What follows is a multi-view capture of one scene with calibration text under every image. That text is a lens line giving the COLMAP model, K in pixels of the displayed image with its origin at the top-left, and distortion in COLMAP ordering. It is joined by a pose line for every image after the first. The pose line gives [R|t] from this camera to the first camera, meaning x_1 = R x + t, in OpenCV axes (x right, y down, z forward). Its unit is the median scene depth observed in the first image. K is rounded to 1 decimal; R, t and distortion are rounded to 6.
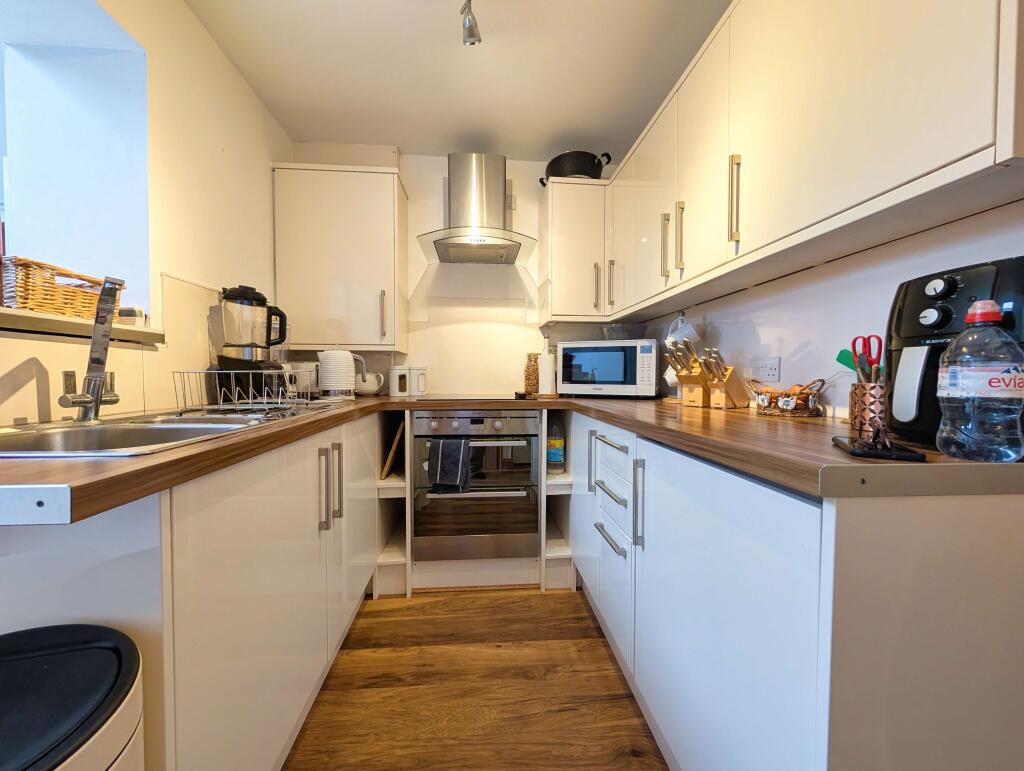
lens RADIAL K [[388.5, 0, 509.8], [0, 388.5, 387.1], [0, 0, 1]] dist [-0.001684, -0.000099]
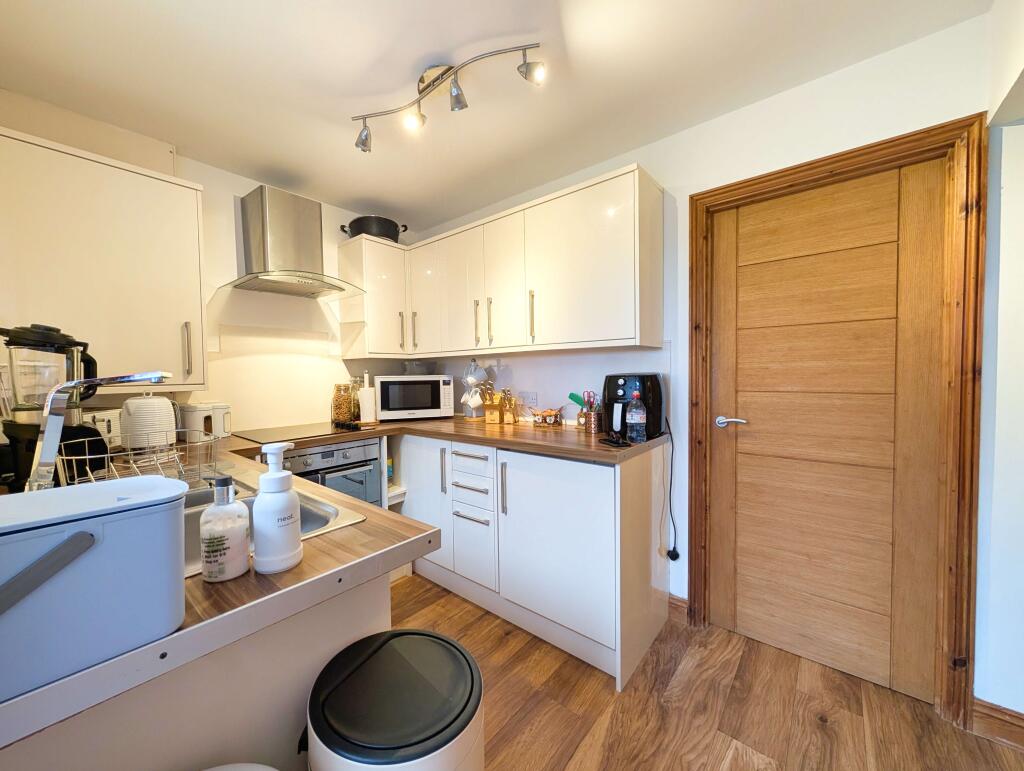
lens RADIAL K [[388.5, 0, 509.8], [0, 388.5, 387.1], [0, 0, 1]] dist [-0.001684, -0.000099]
pose [[0.701390, -0.039558, 0.711679, -0.588218], [0.038375, 0.999106, 0.017713, -0.121442], [-0.711744, 0.014887, 0.702281, -0.158071]]
